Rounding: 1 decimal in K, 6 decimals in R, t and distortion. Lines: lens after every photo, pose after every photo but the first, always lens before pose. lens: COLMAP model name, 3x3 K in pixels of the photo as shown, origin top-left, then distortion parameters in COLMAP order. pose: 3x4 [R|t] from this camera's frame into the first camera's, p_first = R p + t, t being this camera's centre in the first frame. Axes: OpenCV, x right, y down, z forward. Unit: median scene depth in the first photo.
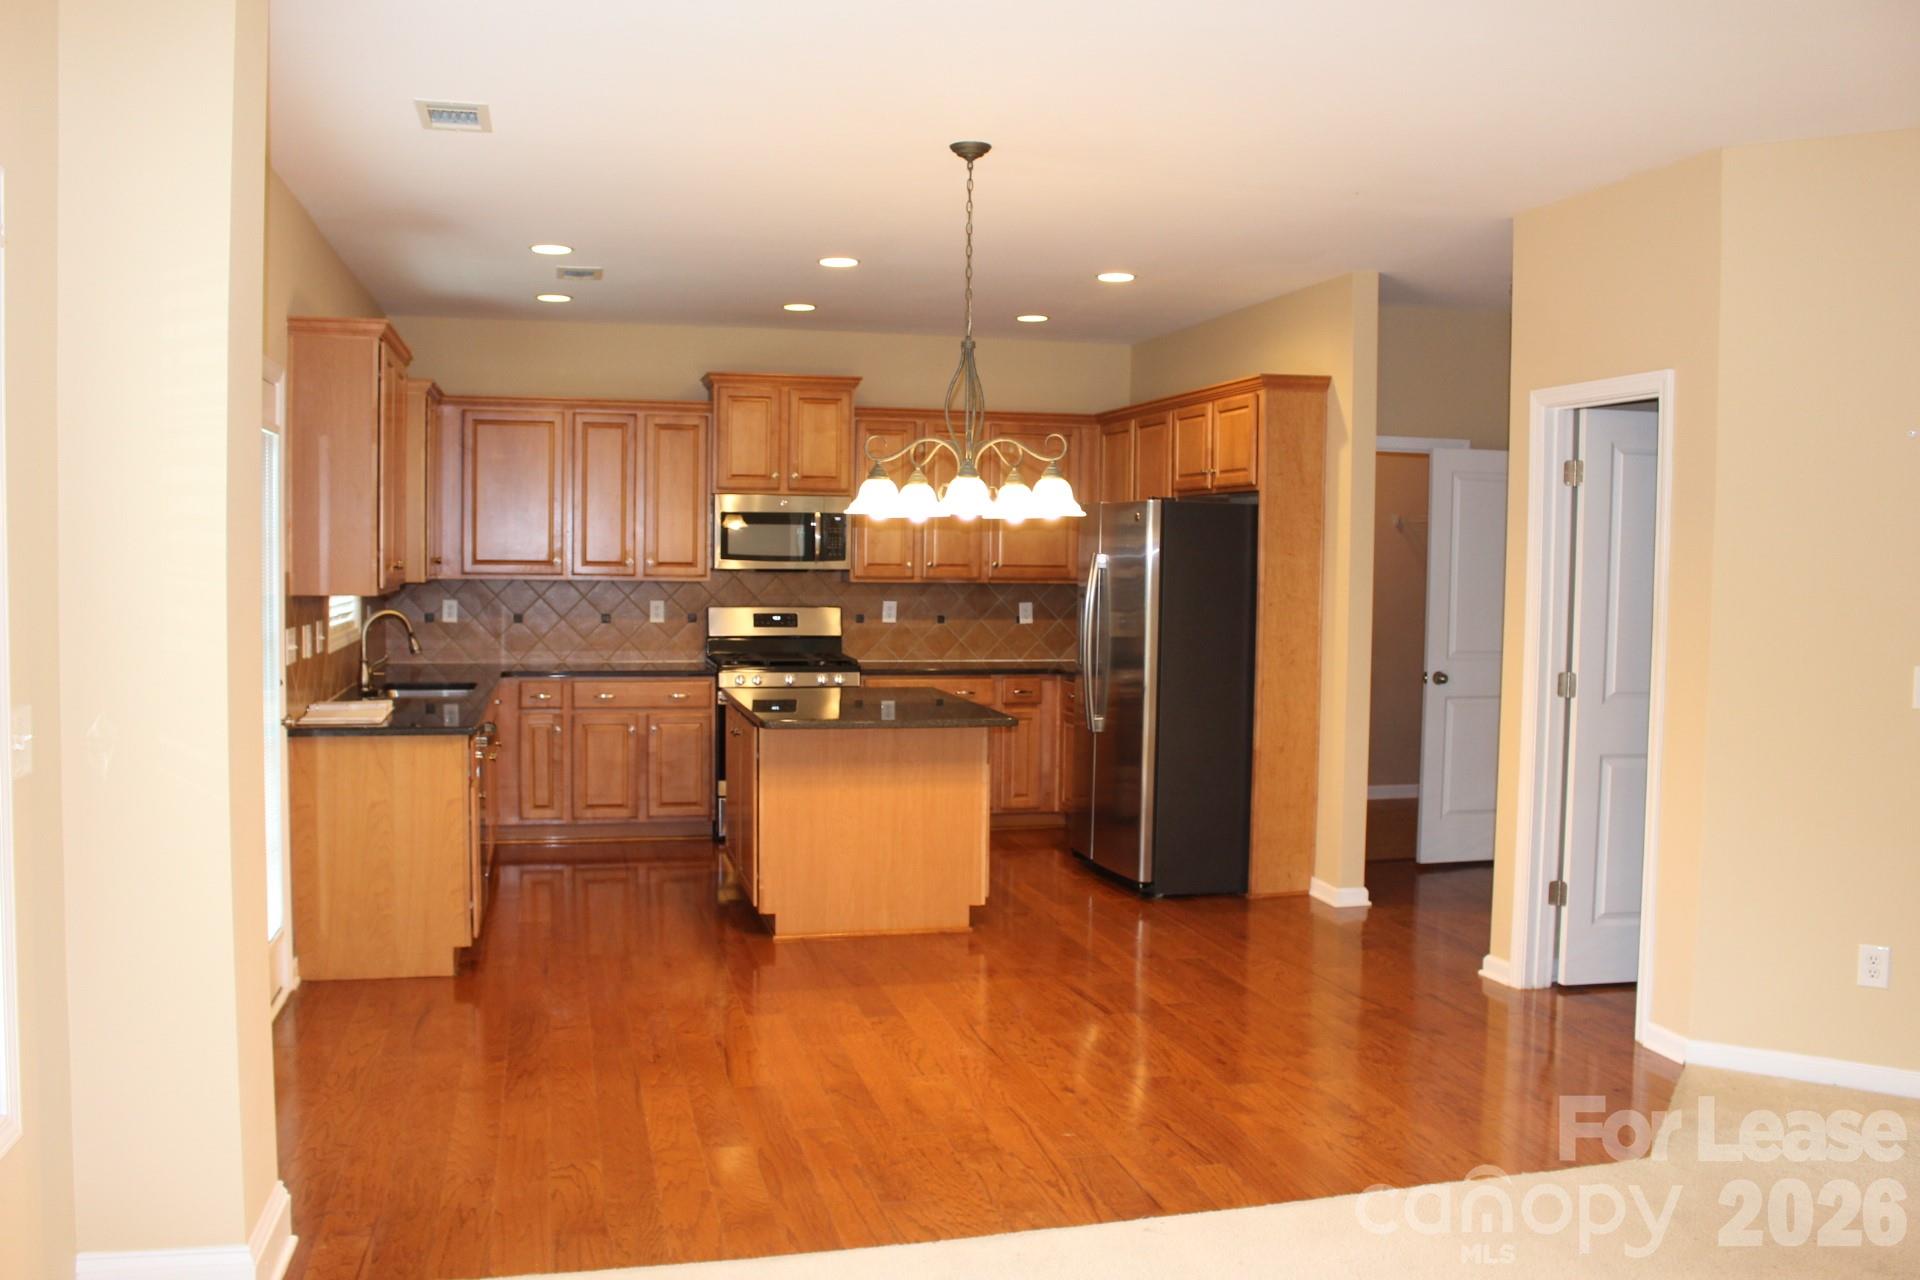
lens RADIAL K [[1566.9, 0, 935.0], [0, 1566.9, 651.1], [0, 0, 1]] dist [-0.158138, 0.116880]
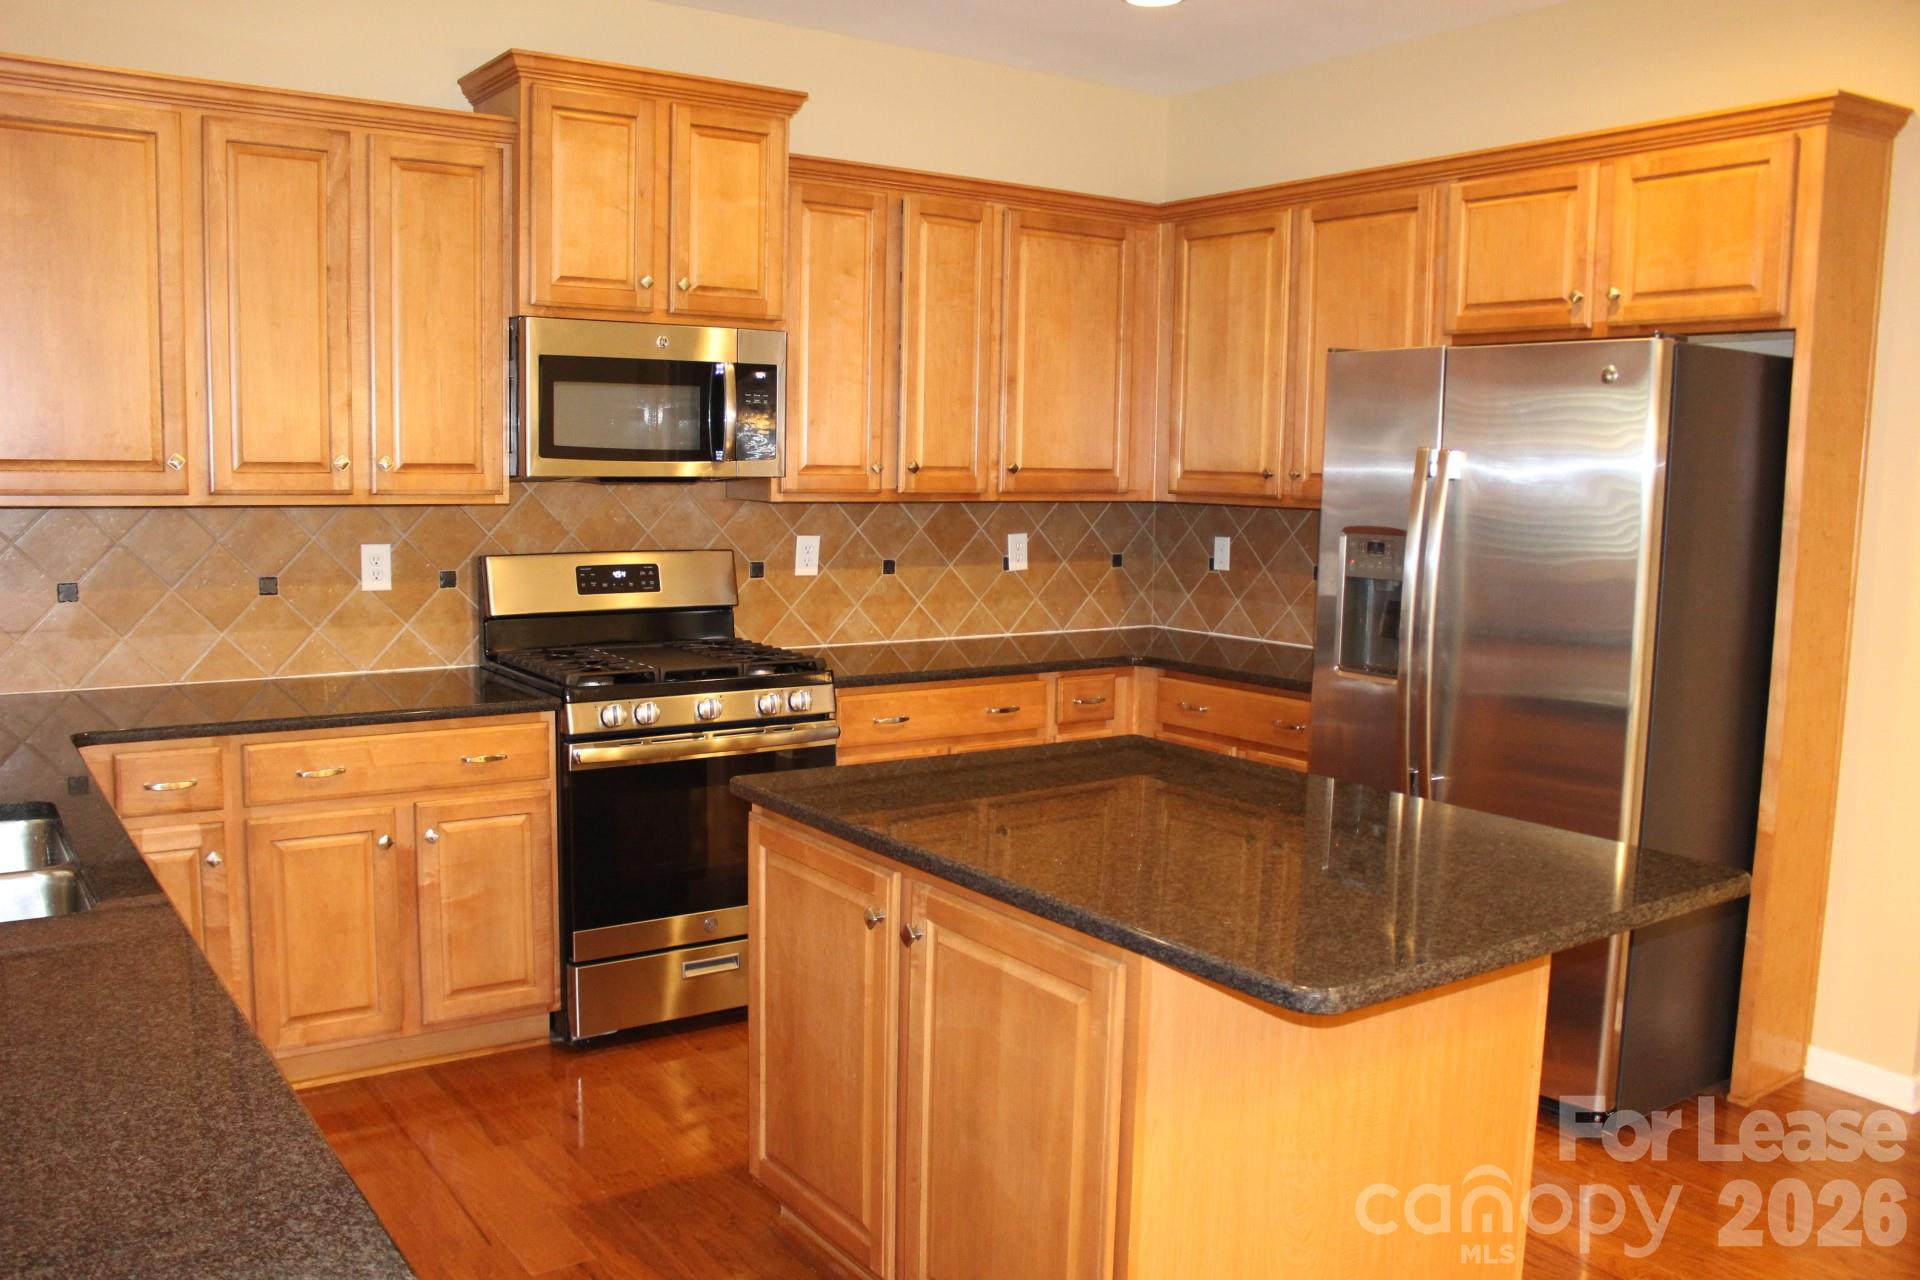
lens RADIAL K [[1618.1, 0, 953.9], [0, 1618.1, 665.4], [0, 0, 1]] dist [-0.147931, 0.130159]
pose [[0.934396, -0.041646, 0.353792, -0.214942], [0.017286, 0.997274, 0.071736, -0.031586], [-0.355815, -0.060914, 0.932569, 0.556830]]
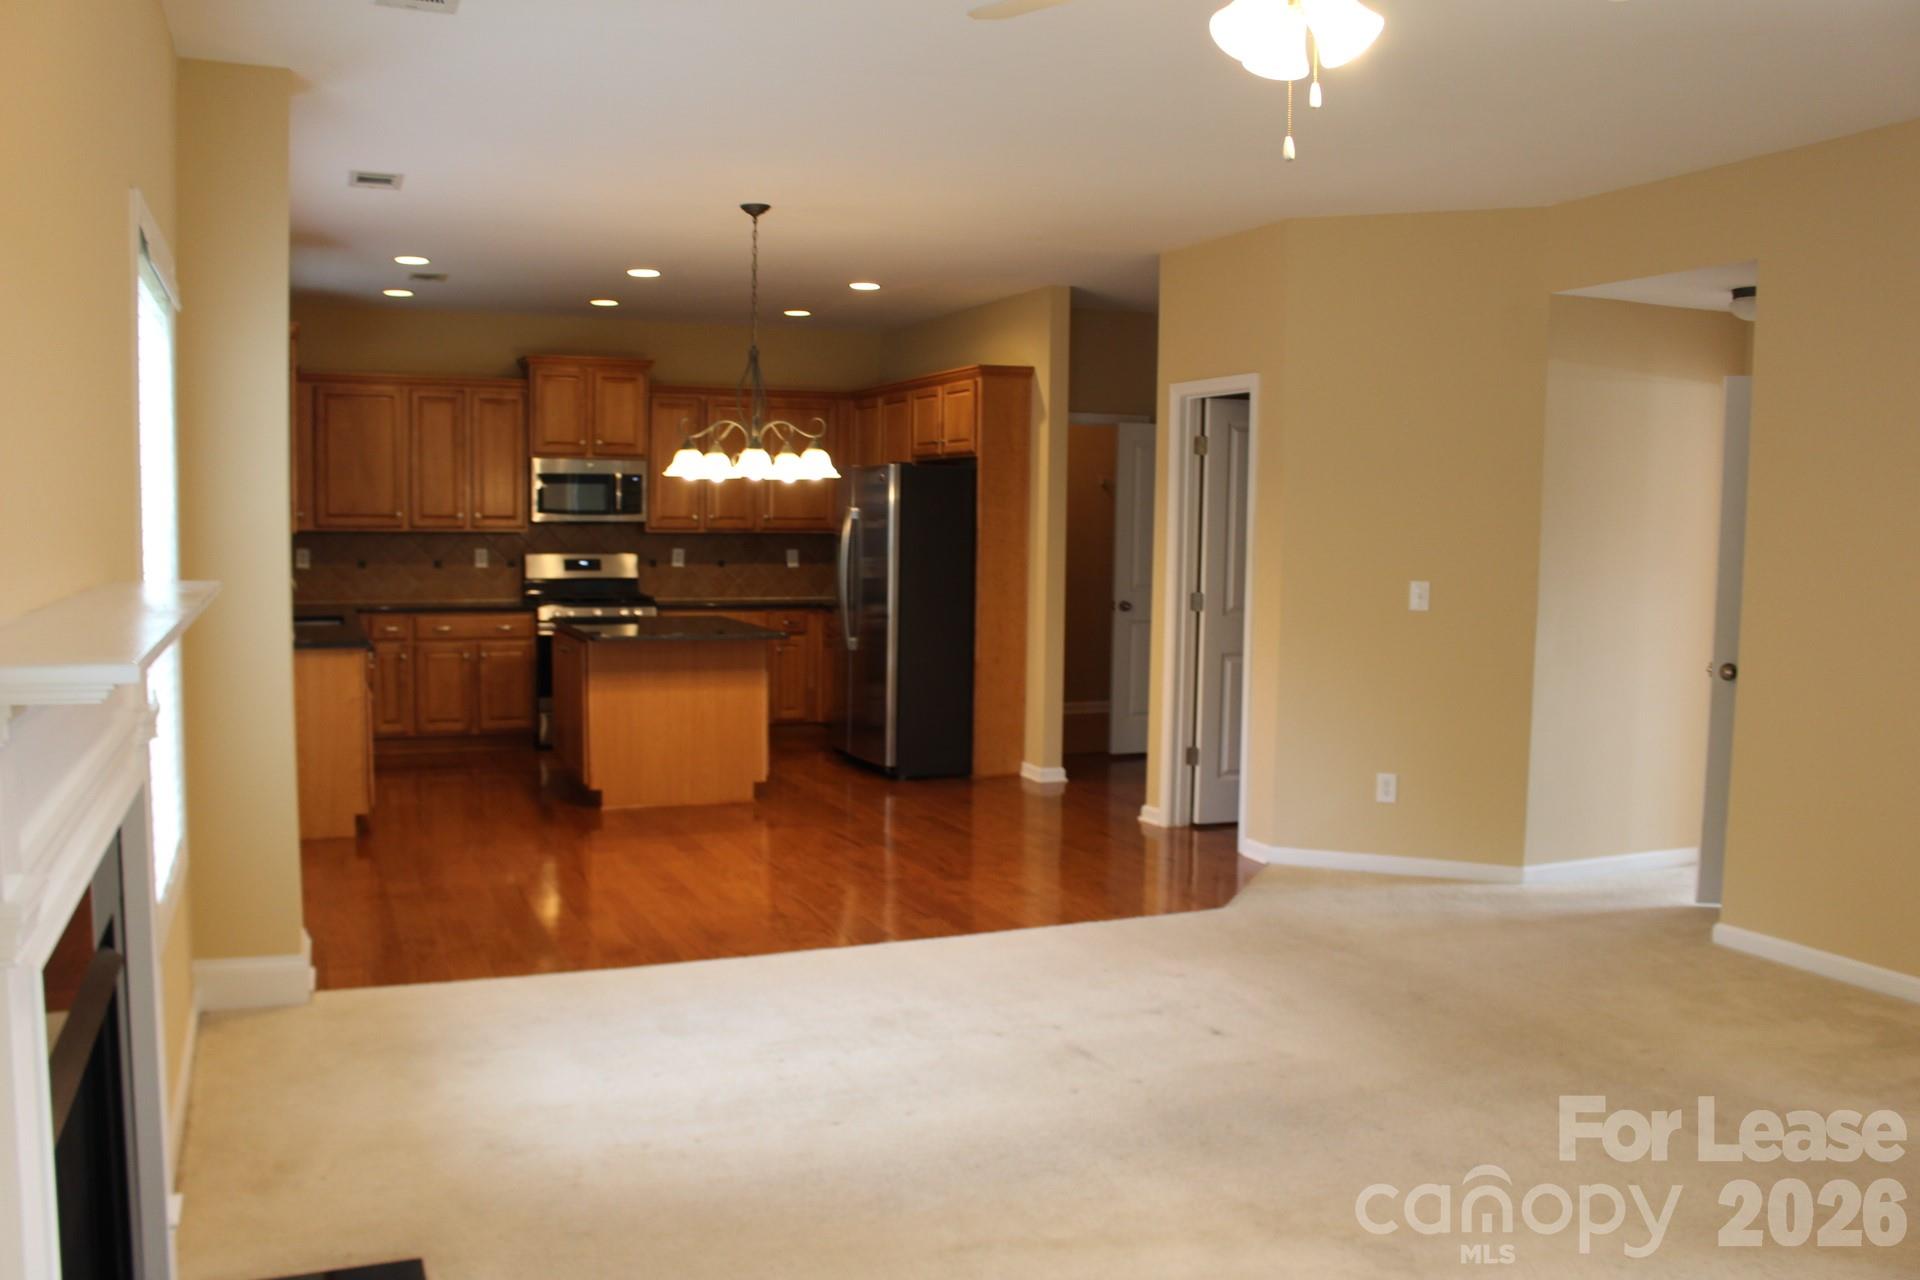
lens RADIAL K [[1566.9, 0, 935.0], [0, 1566.9, 651.1], [0, 0, 1]] dist [-0.158138, 0.116880]
pose [[0.988367, -0.011669, 0.151636, -0.019920], [0.007759, 0.999623, 0.026350, 0.019501], [-0.151886, -0.024867, 0.988085, -0.239484]]
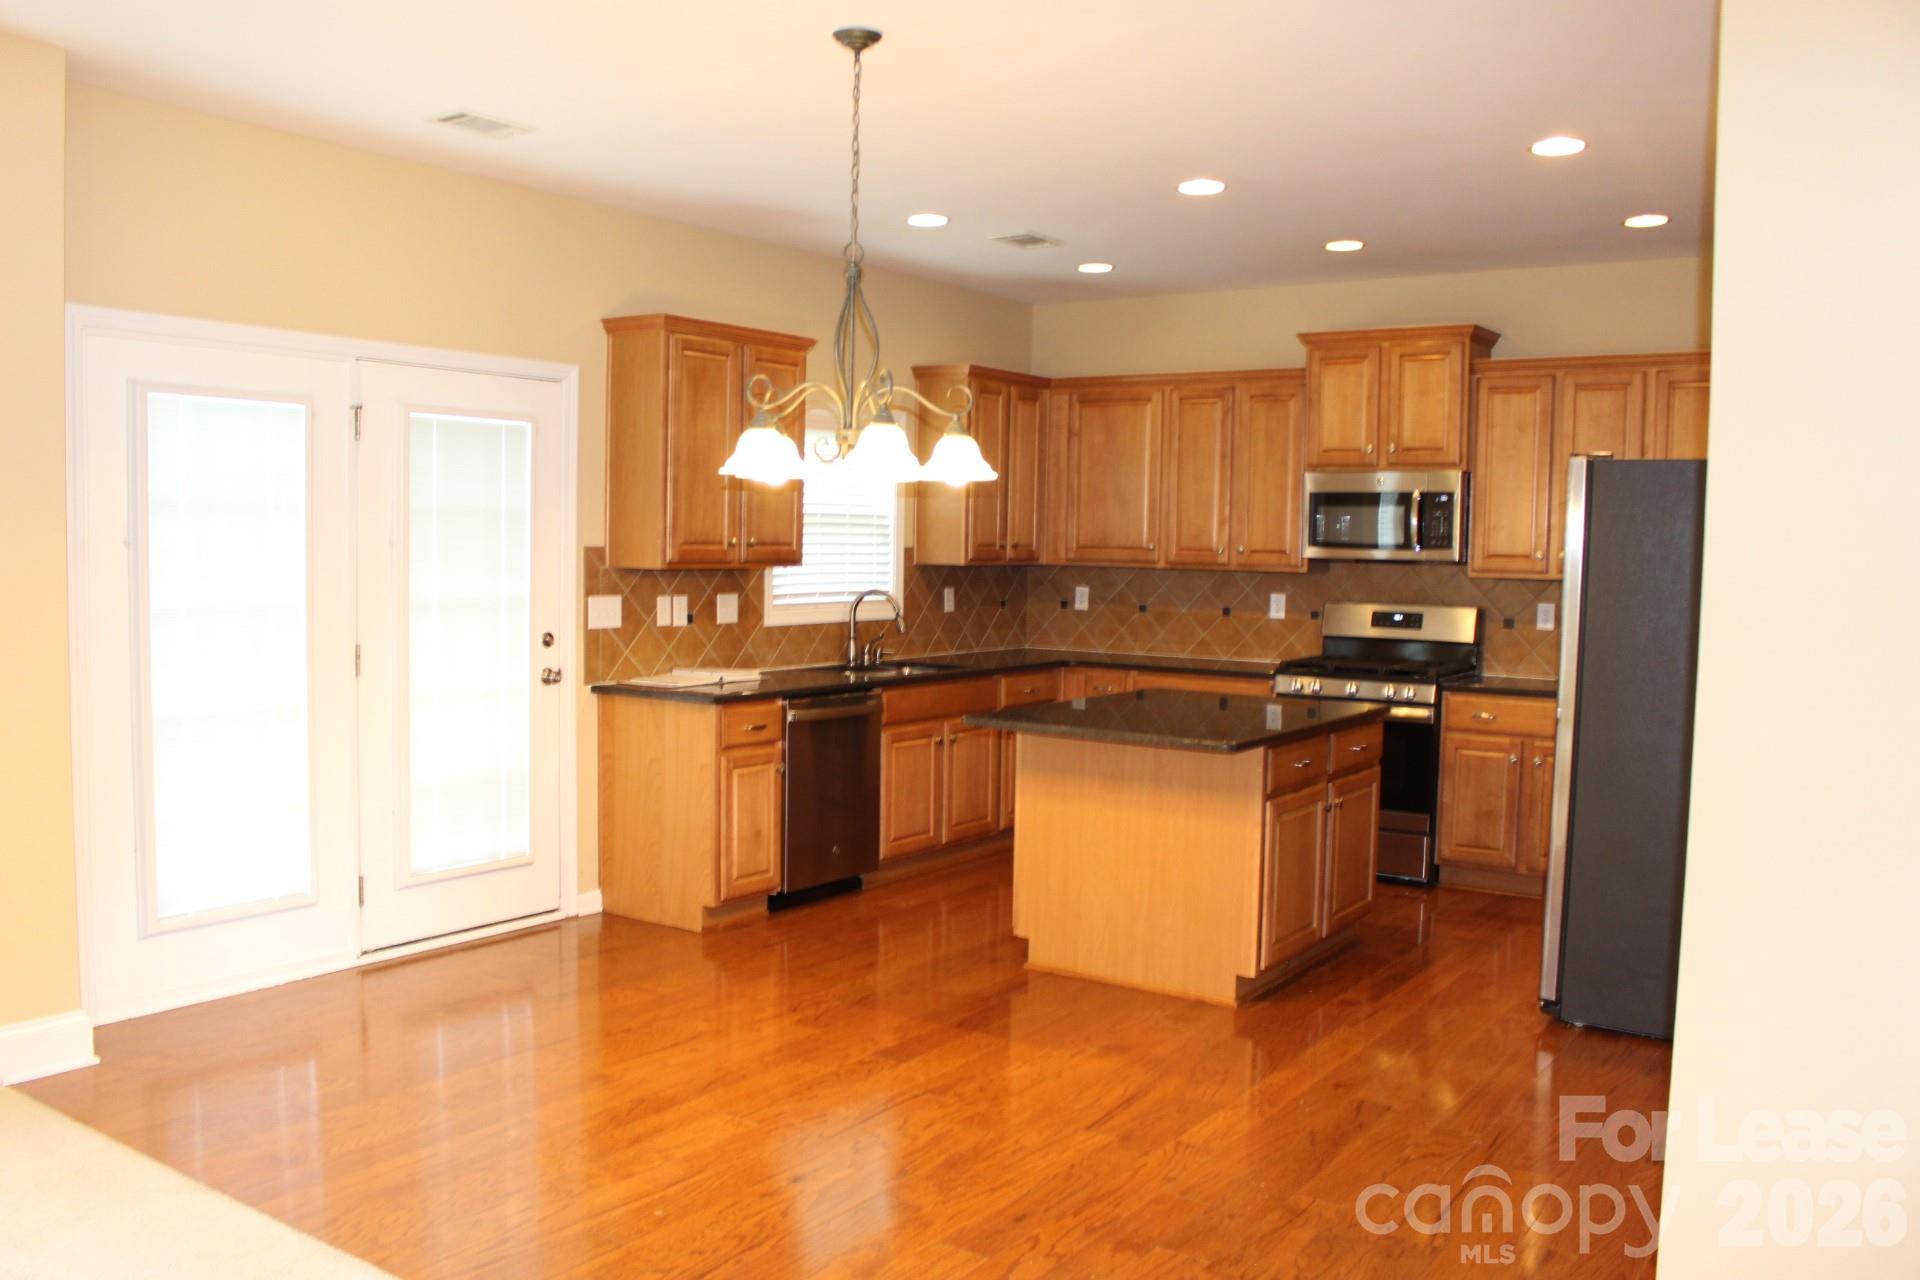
lens RADIAL K [[1566.9, 0, 935.0], [0, 1566.9, 651.1], [0, 0, 1]] dist [-0.158138, 0.116880]
pose [[0.657978, 0.049374, -0.751417, 0.424280], [-0.052818, 0.998417, 0.019354, -0.006920], [0.751182, 0.026954, 0.659544, 0.300977]]
